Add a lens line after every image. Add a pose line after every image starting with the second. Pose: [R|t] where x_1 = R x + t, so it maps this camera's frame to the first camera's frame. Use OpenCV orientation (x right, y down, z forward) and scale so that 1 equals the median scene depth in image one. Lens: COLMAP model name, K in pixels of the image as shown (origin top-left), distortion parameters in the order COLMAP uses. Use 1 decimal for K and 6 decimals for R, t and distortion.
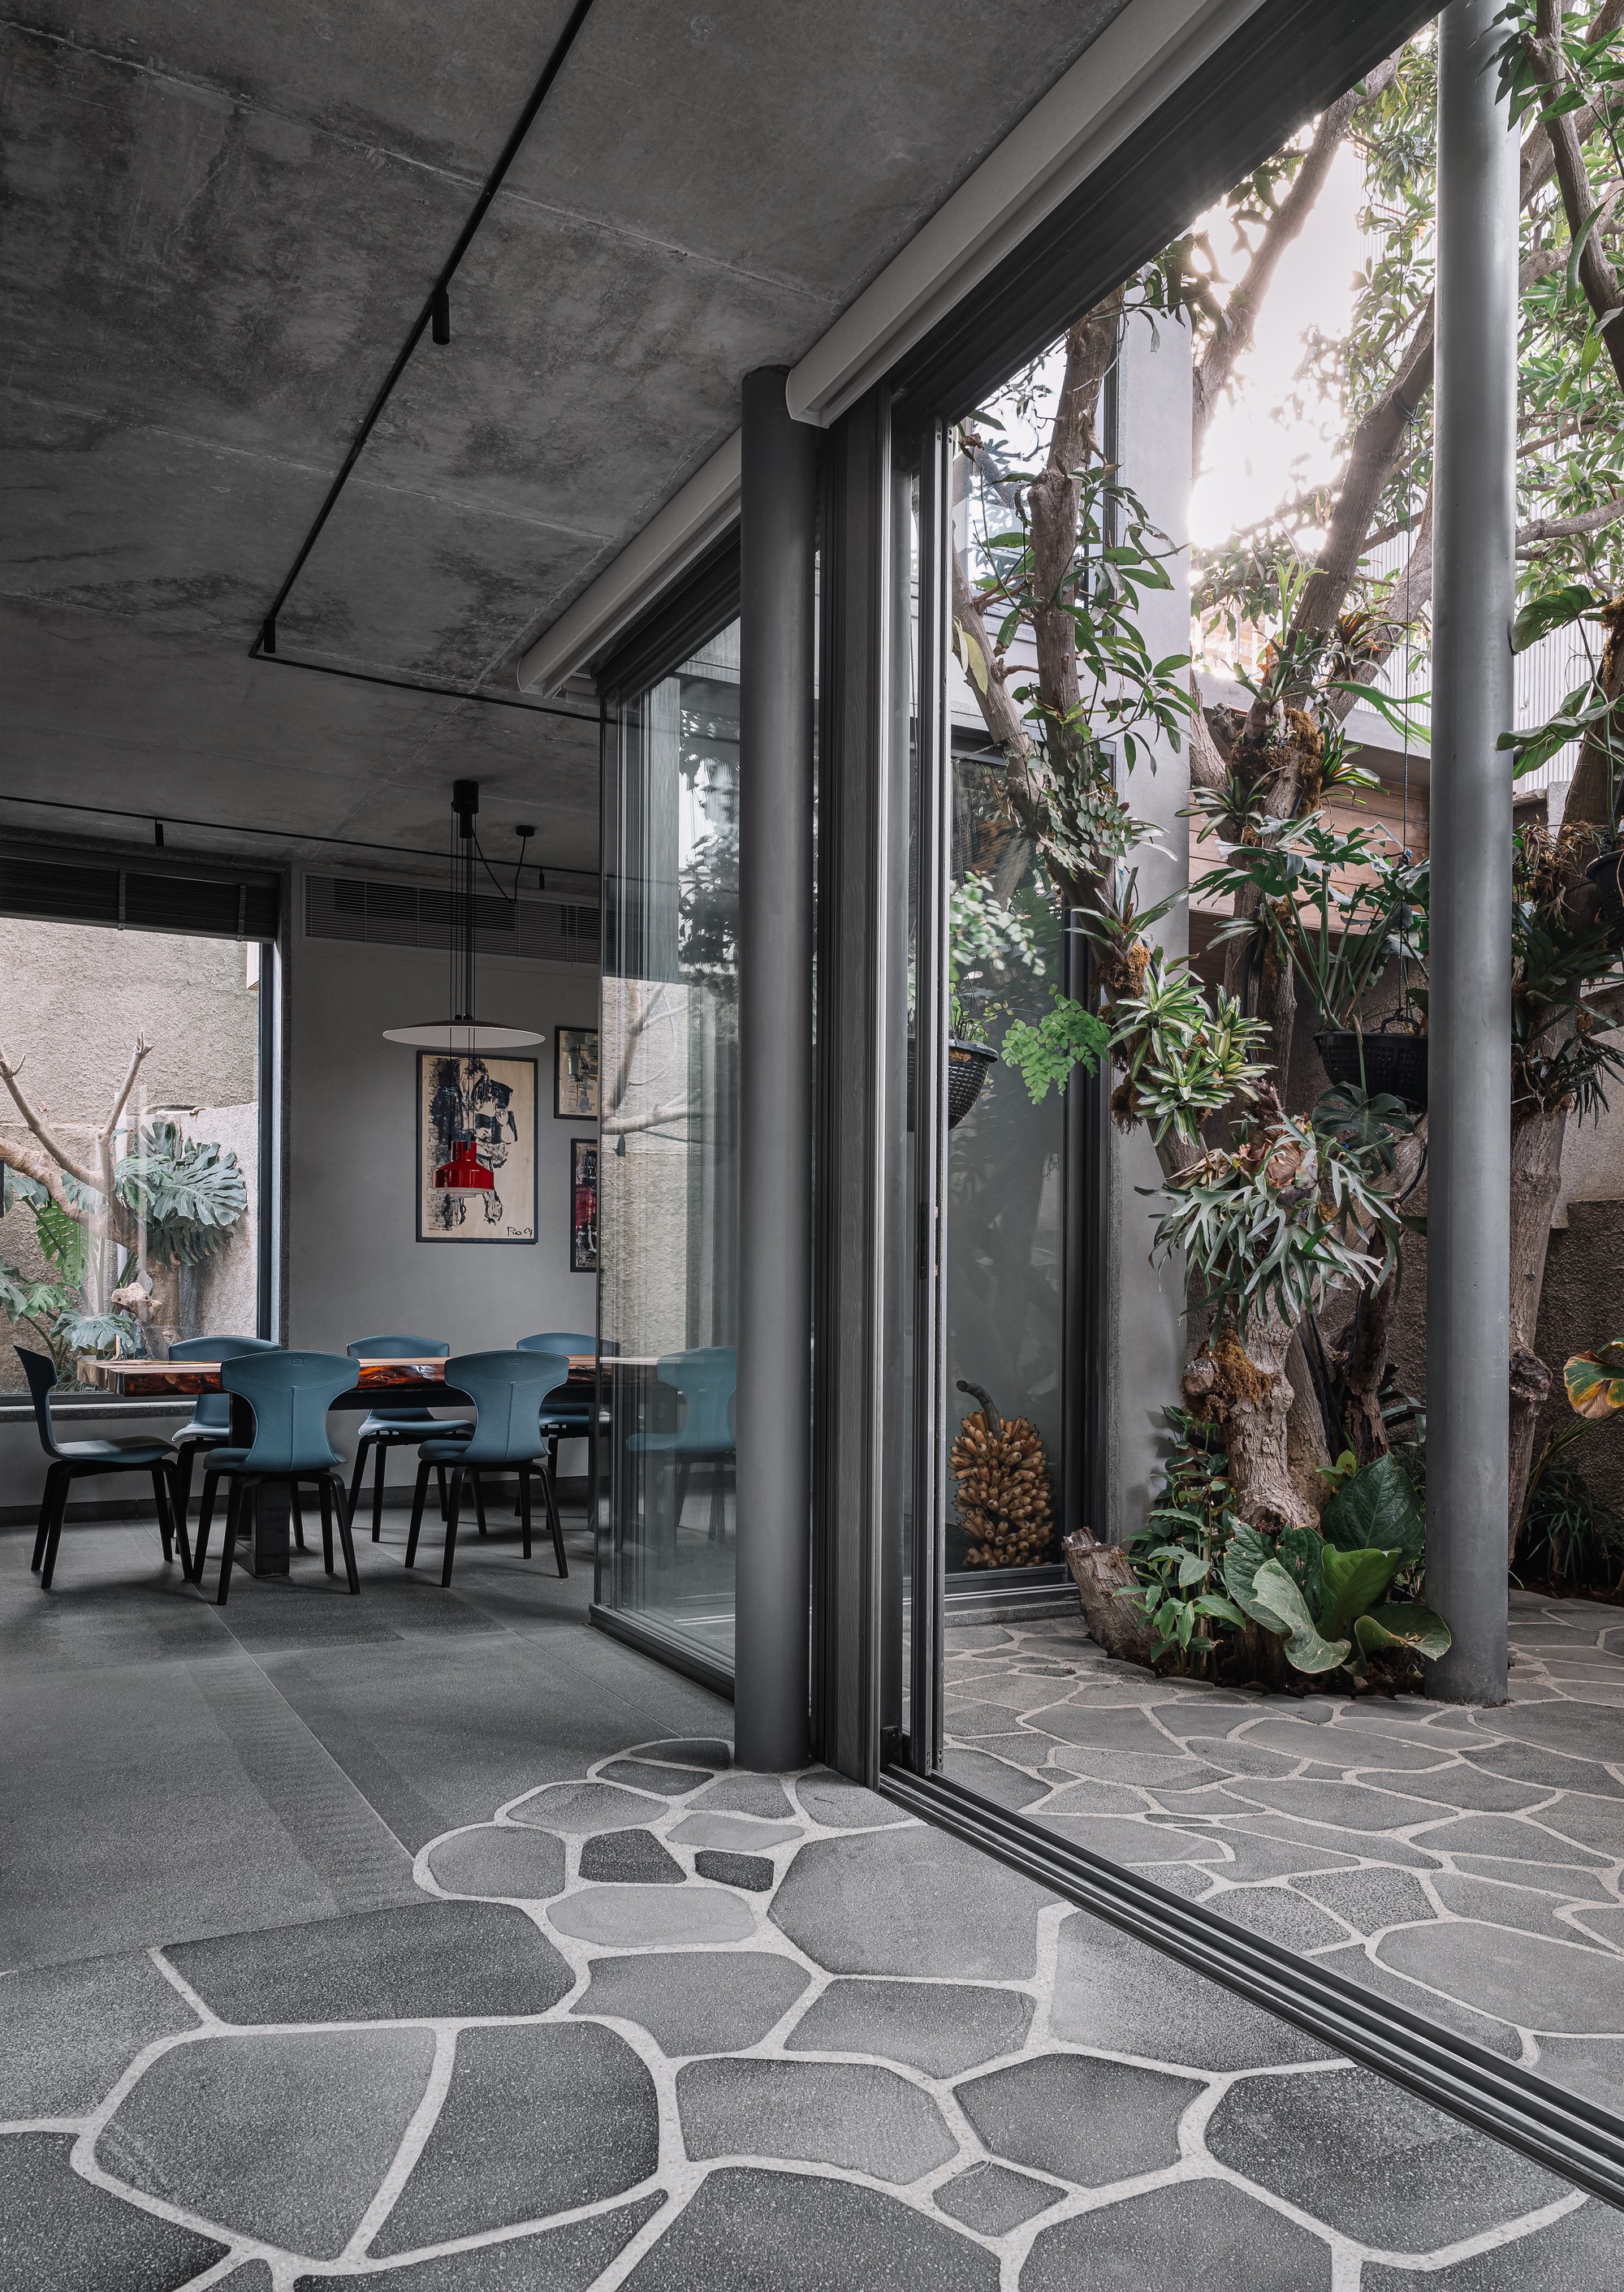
lens RADIAL K [[1649.4, 0, 809.1], [0, 1649.4, 1251.8], [0, 0, 1]] dist [-0.002343, 0.001244]
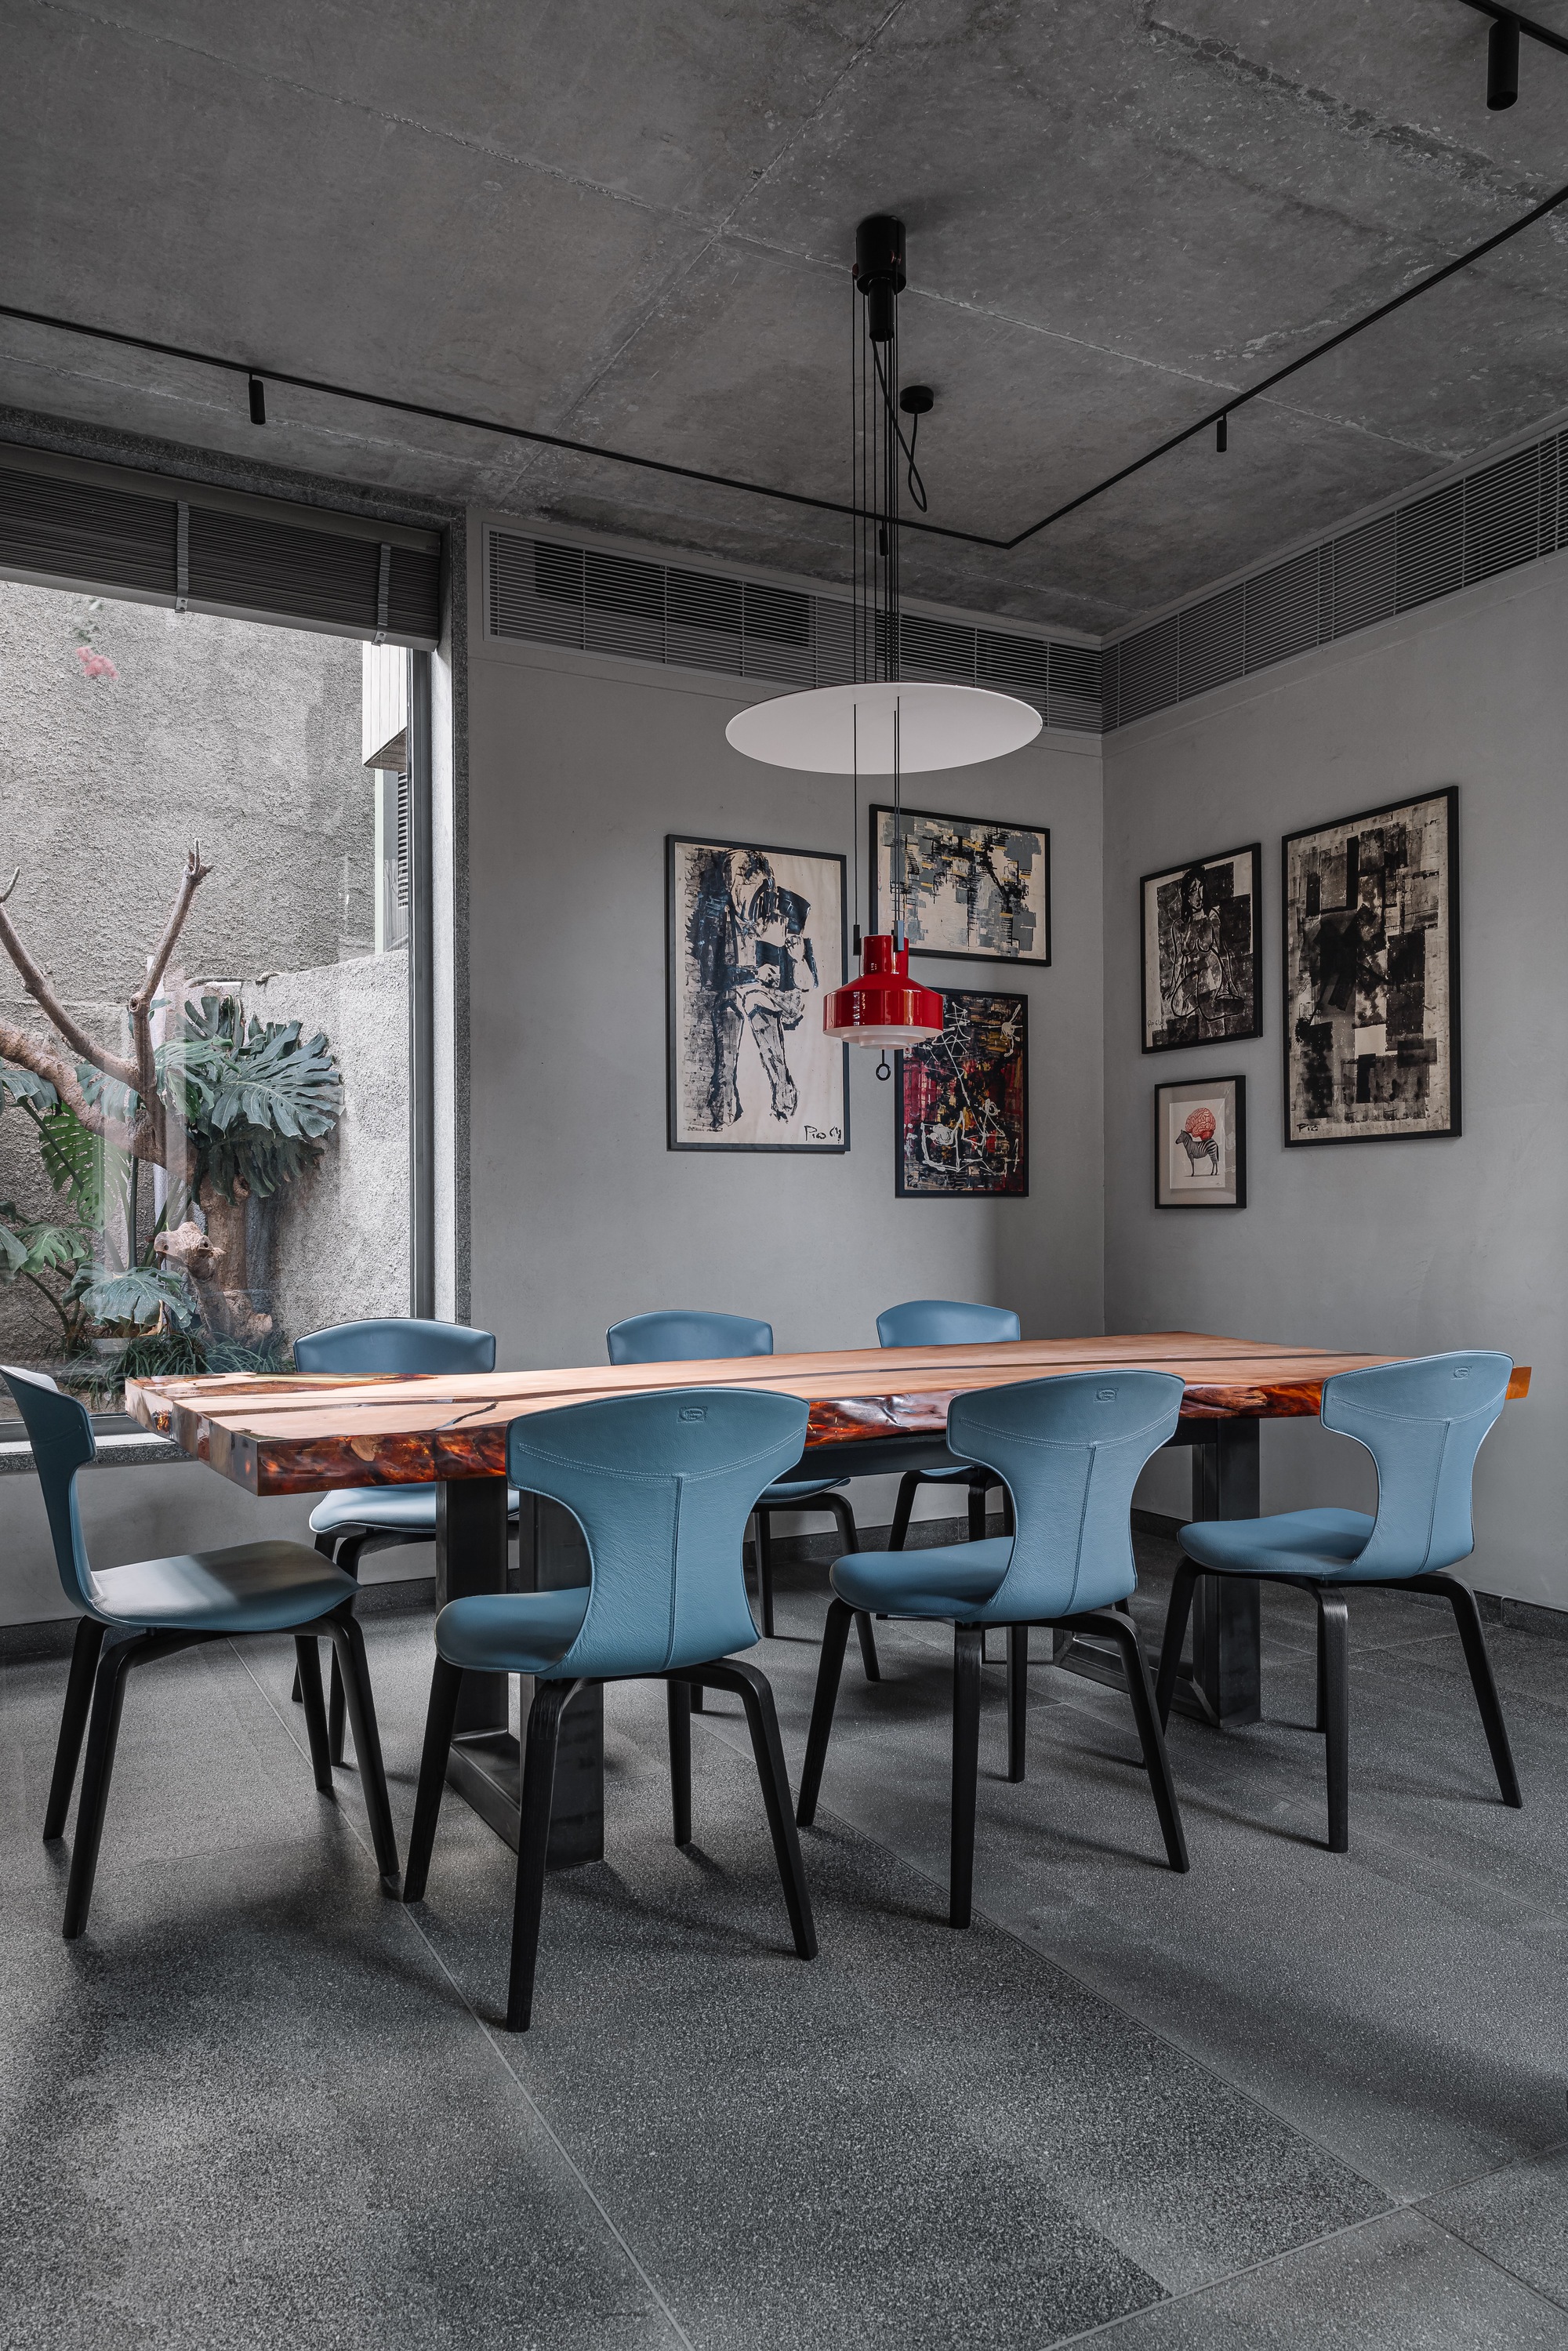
lens RADIAL K [[1576.7, 0, 784.5], [0, 1576.7, 1188.2], [0, 0, 1]] dist [0.004057, -0.008206]
pose [[0.999937, -0.010760, 0.003068, -0.165131], [0.010753, 0.999939, 0.002381, 0.005812], [-0.003094, -0.002348, 0.999992, 0.351198]]
